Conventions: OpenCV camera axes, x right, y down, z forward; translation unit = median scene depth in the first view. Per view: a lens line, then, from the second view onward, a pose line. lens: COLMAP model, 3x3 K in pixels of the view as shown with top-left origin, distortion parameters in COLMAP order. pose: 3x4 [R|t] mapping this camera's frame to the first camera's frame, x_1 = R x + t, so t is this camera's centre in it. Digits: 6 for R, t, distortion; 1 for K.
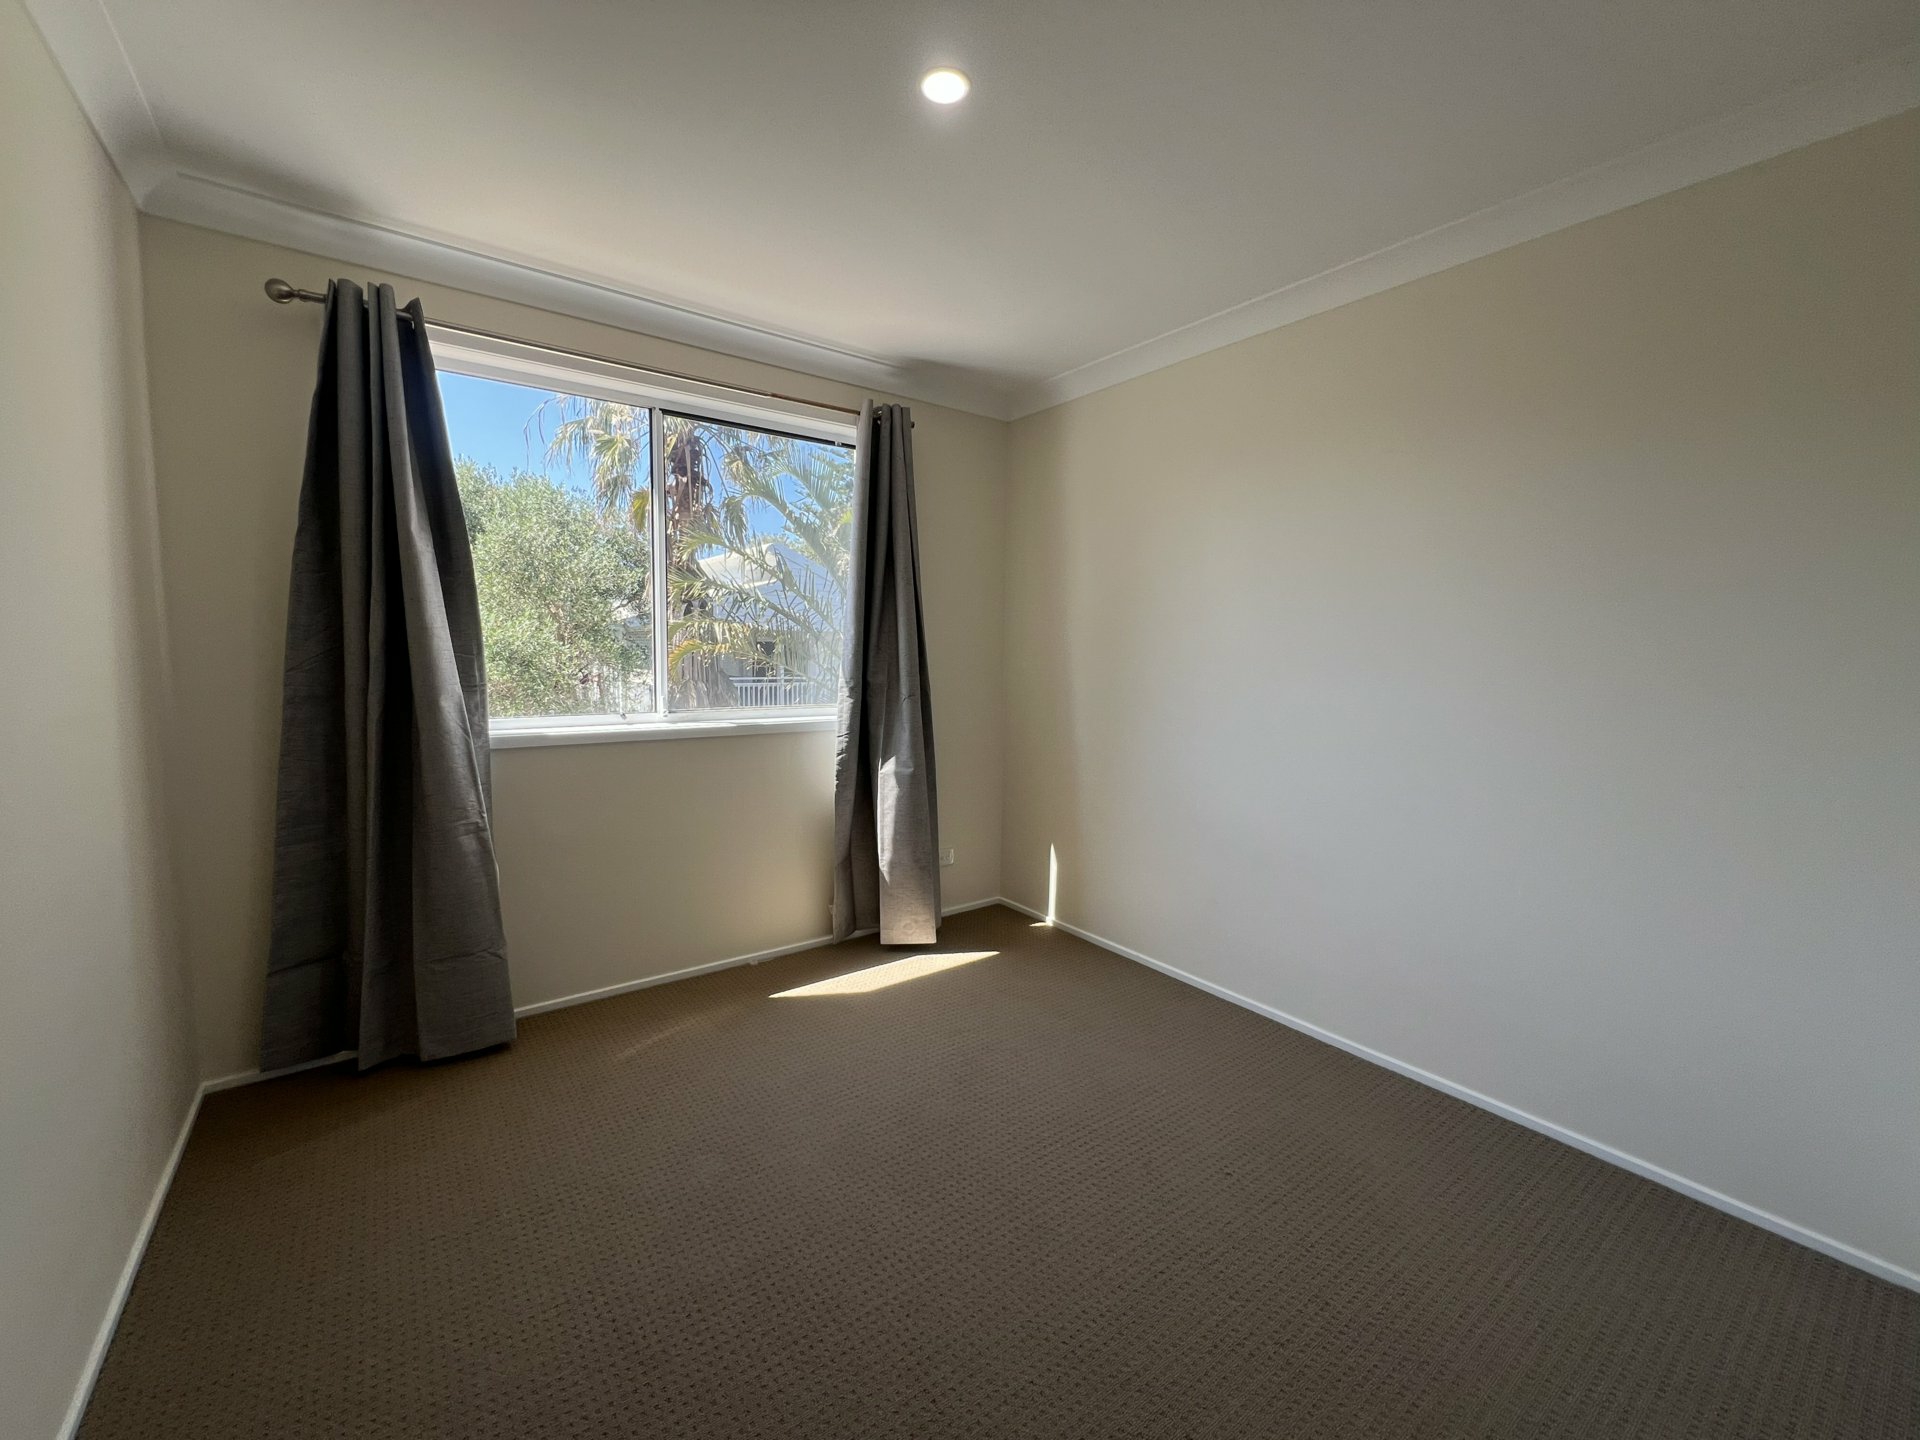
lens RADIAL K [[771.9, 0, 947.8], [0, 771.9, 716.8], [0, 0, 1]] dist [-0.001245, -0.000050]
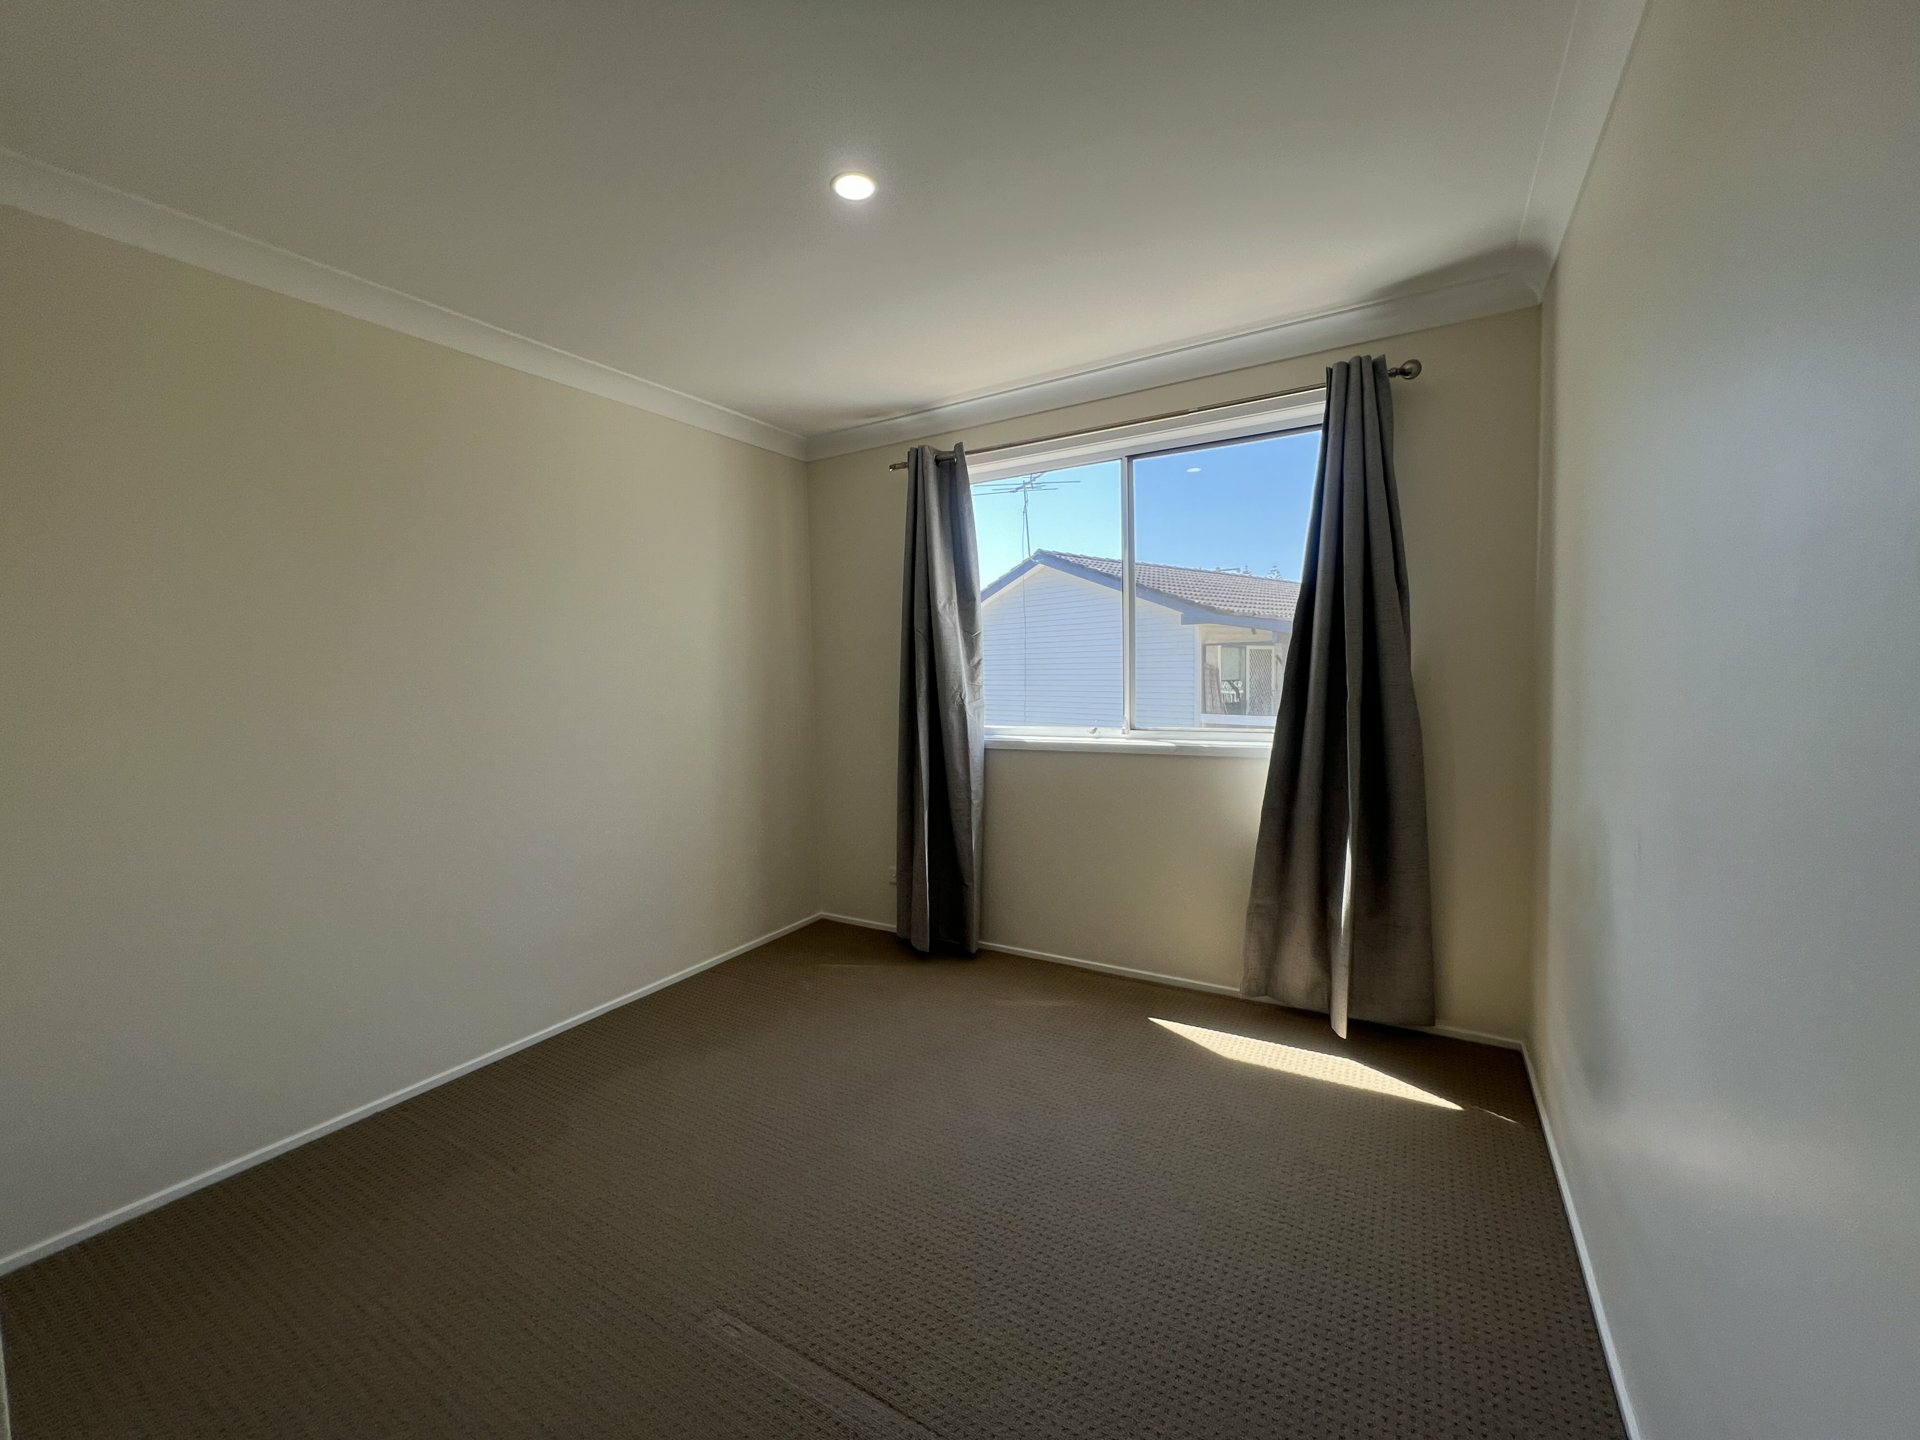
lens RADIAL K [[771.9, 0, 947.8], [0, 771.9, 716.8], [0, 0, 1]] dist [-0.001245, -0.000050]
pose [[0.386205, 0.020304, -0.922189, 0.588555], [-0.058158, 0.998305, -0.002376, -0.006527], [0.920578, 0.054551, 0.386731, 0.369962]]
